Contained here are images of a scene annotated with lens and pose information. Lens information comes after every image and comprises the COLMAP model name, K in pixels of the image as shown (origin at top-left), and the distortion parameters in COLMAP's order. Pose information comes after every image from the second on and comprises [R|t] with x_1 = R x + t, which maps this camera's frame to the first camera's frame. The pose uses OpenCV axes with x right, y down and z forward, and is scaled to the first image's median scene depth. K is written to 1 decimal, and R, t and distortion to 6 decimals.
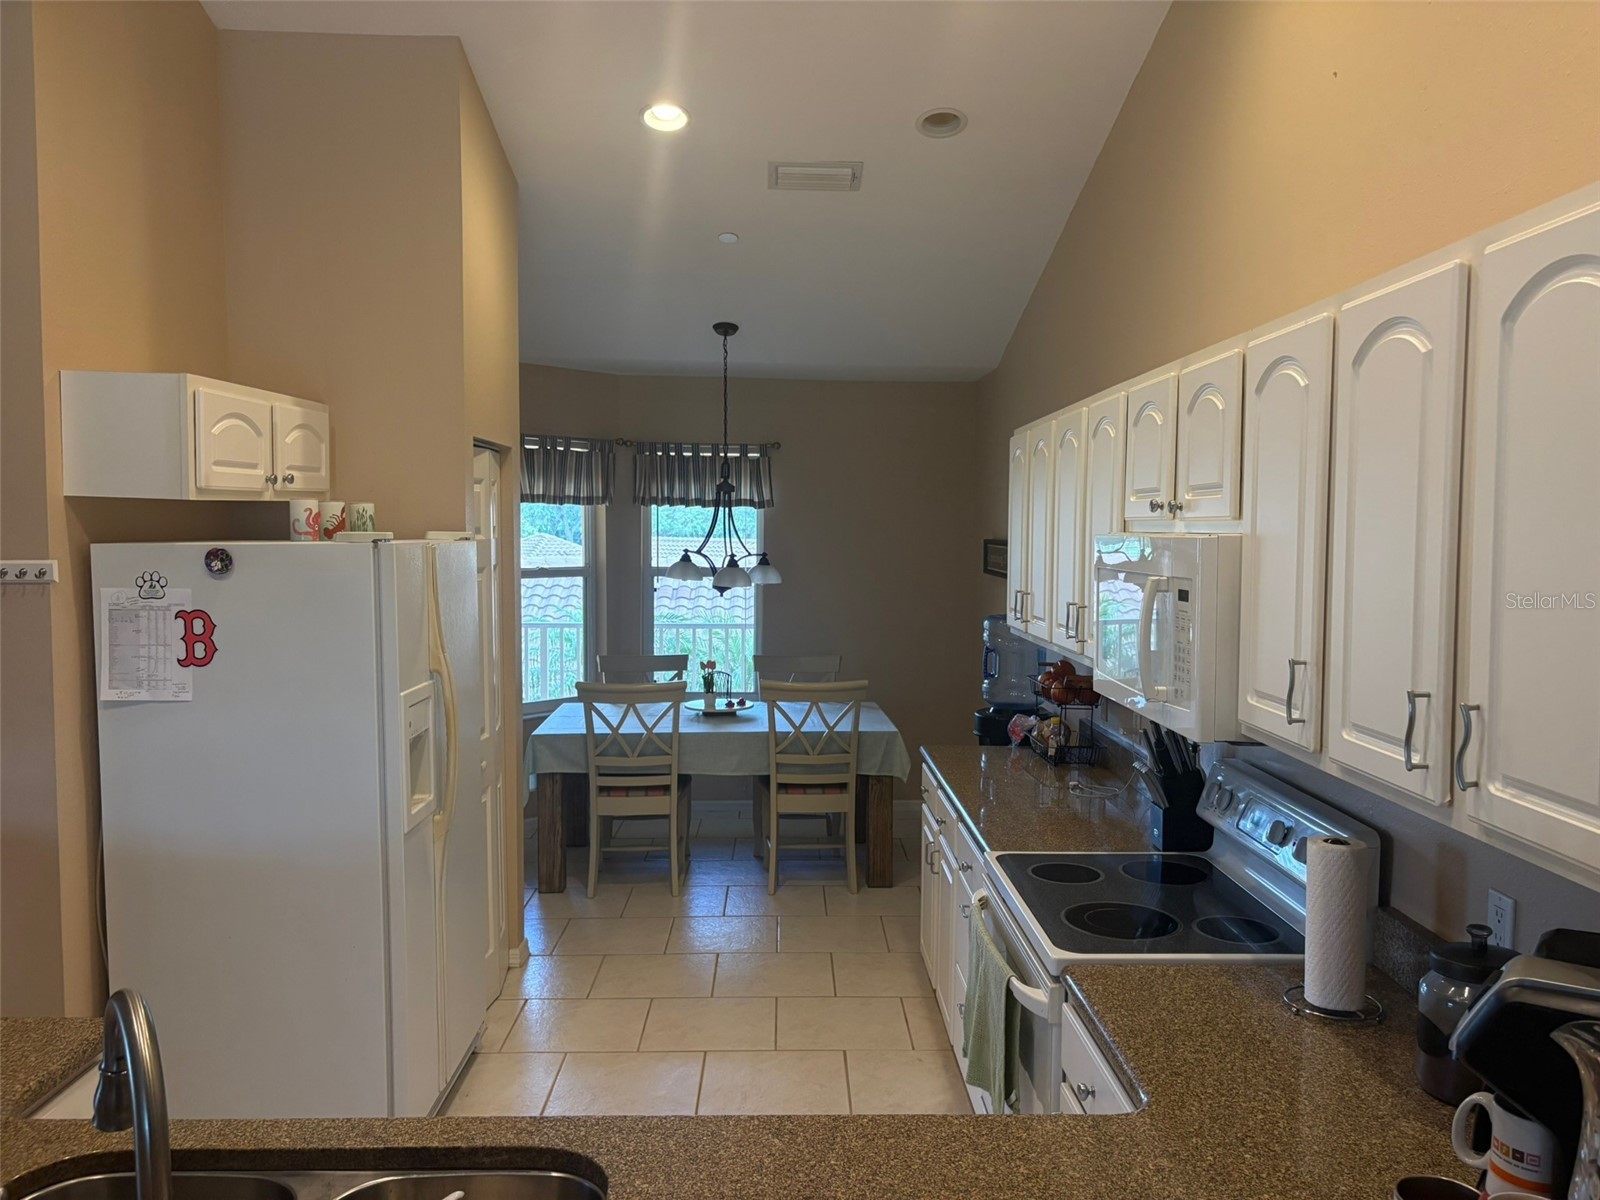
lens RADIAL K [[1217.0, 0, 800.0], [0, 1217.0, 600.0], [0, 0, 1]] dist [-0.000778, -0.012641]
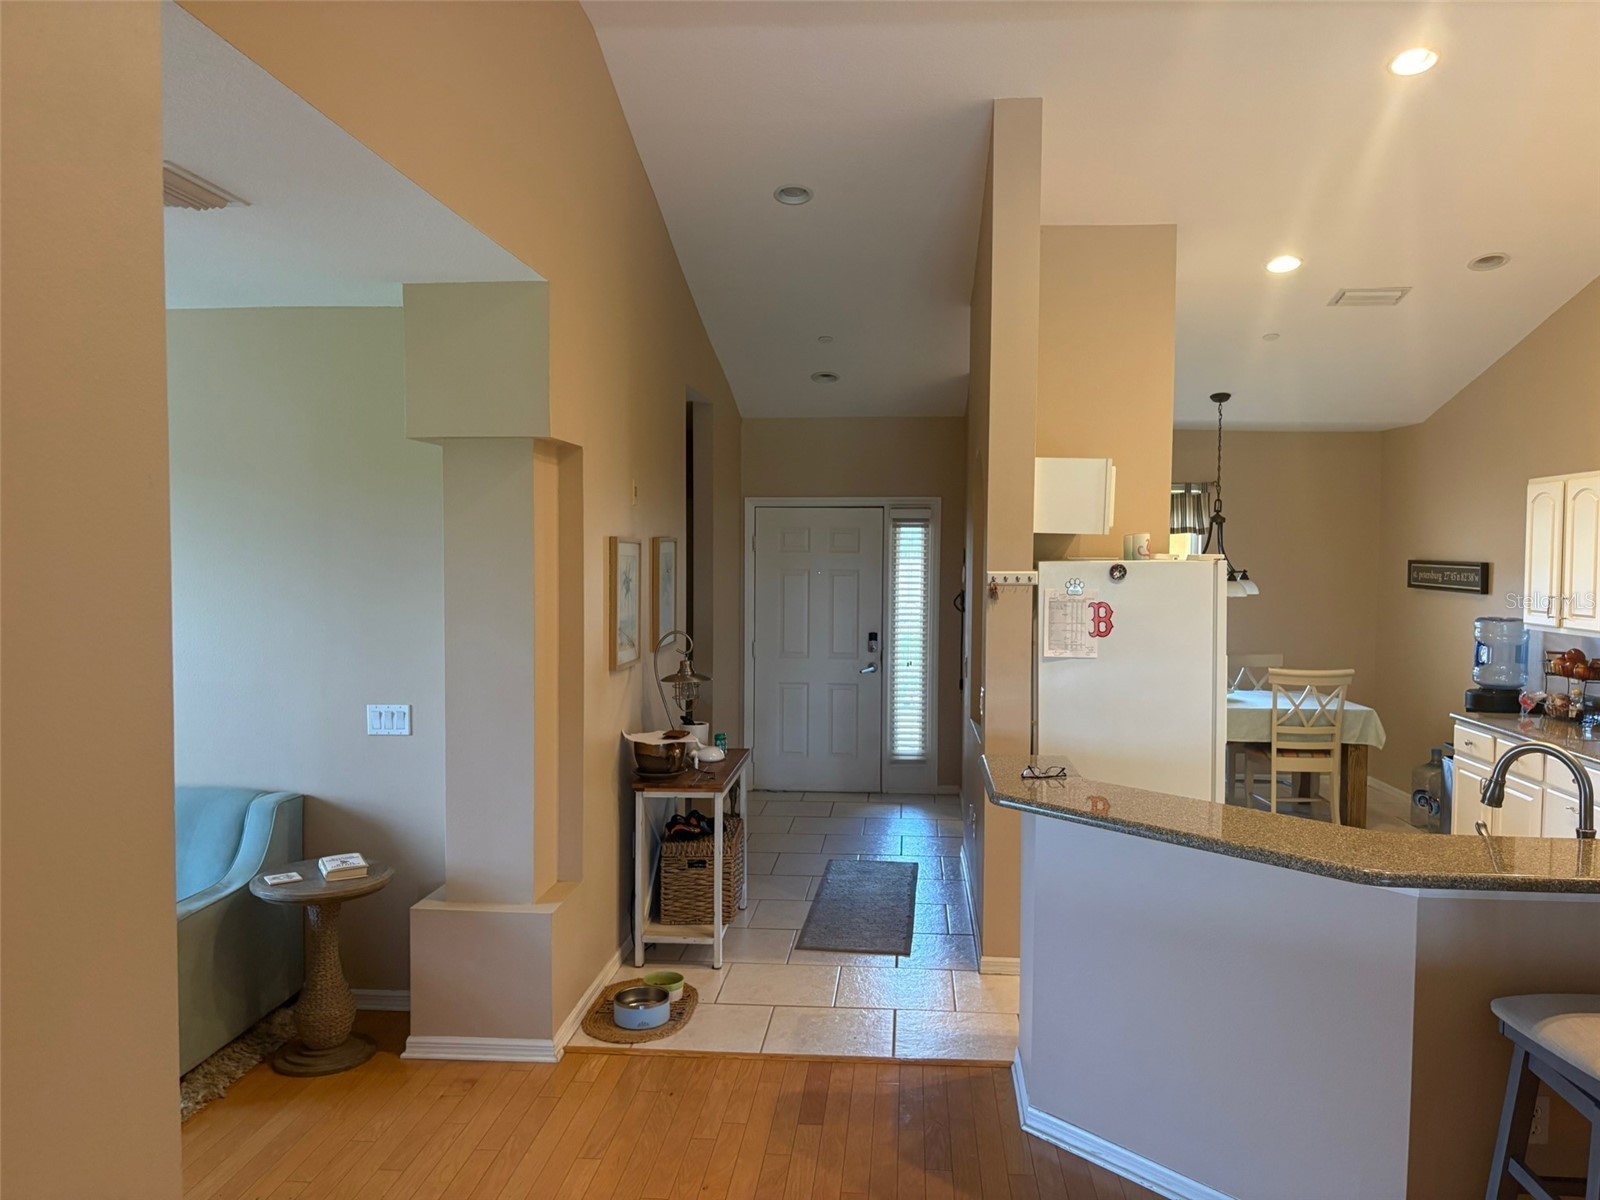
lens RADIAL K [[1217.0, 0, 800.0], [0, 1217.0, 600.0], [0, 0, 1]] dist [-0.000778, -0.012641]
pose [[0.992503, 0.005561, -0.122096, -0.363399], [-0.007705, 0.999824, -0.017097, 0.018938], [0.121979, 0.017910, 0.992371, -0.346073]]
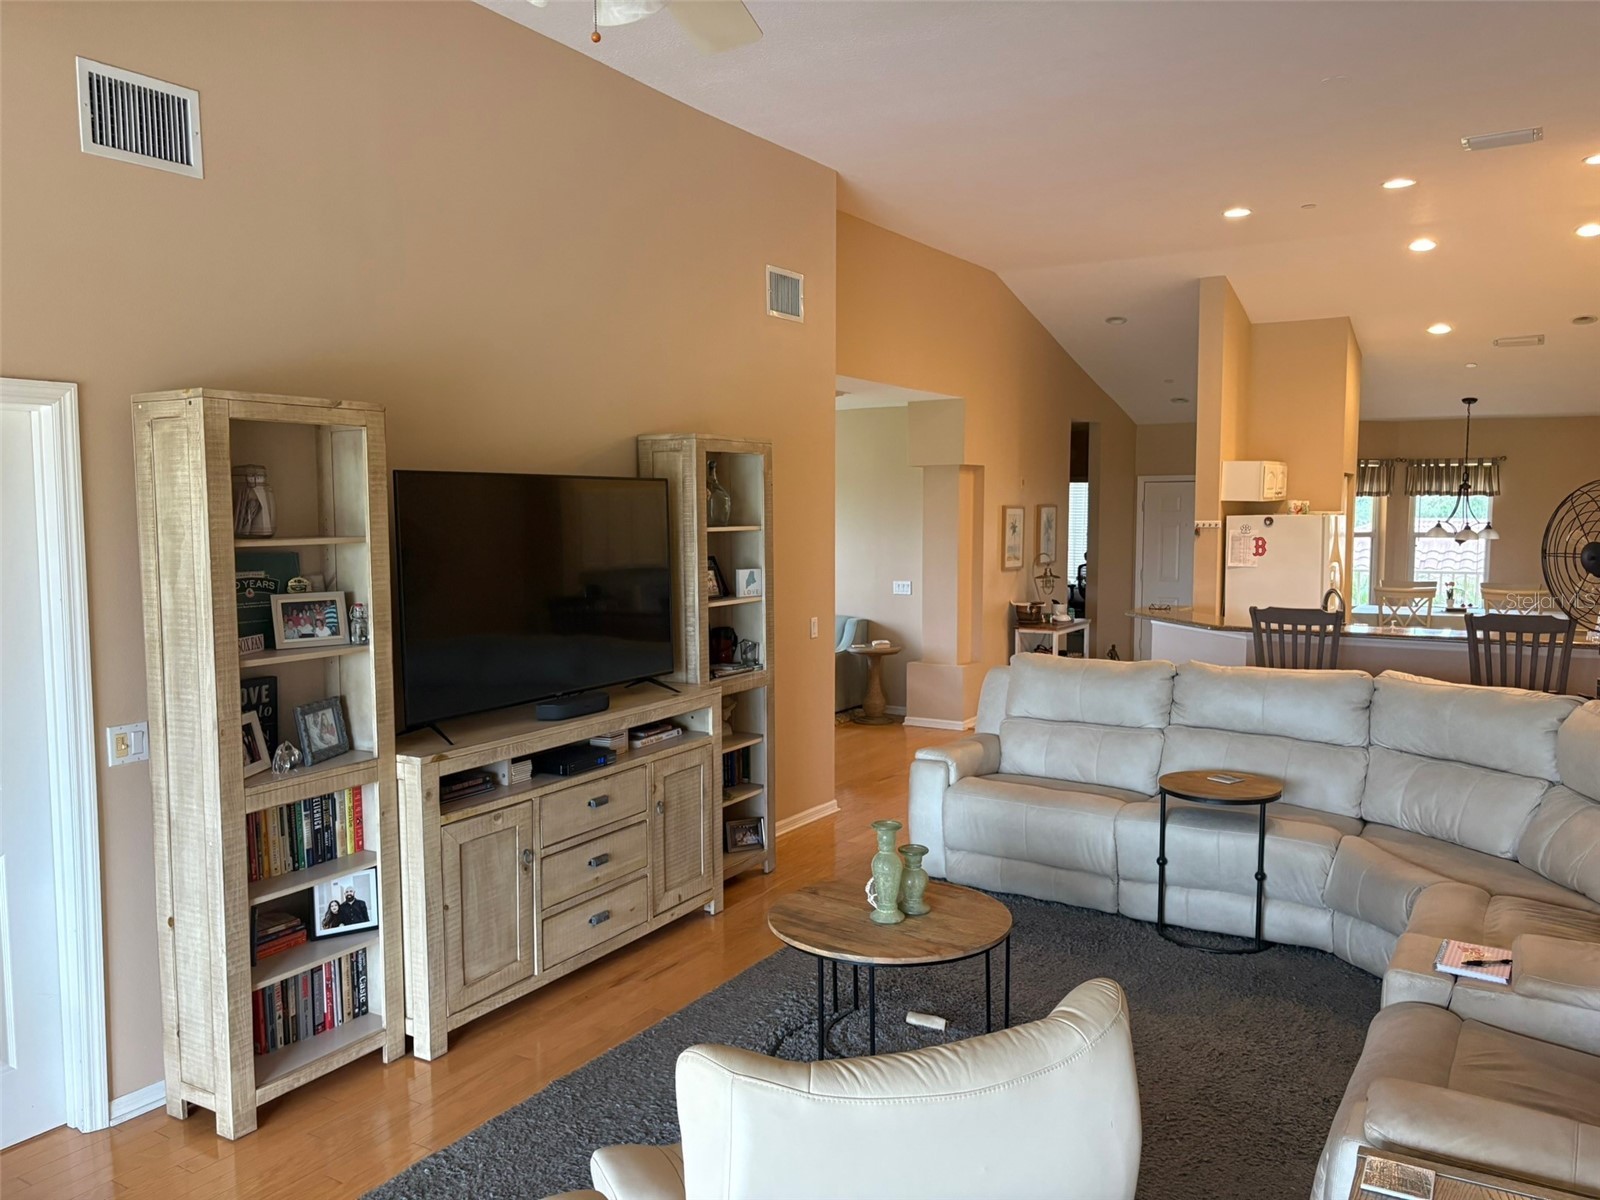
lens RADIAL K [[1196.5, 0, 796.4], [0, 1196.5, 620.7], [0, 0, 1]] dist [0.010699, 0.002023]
pose [[0.837843, 0.040365, -0.544418, 0.092774], [-0.023282, 0.998997, 0.038237, 0.067825], [0.545415, -0.019361, 0.837942, -1.132487]]
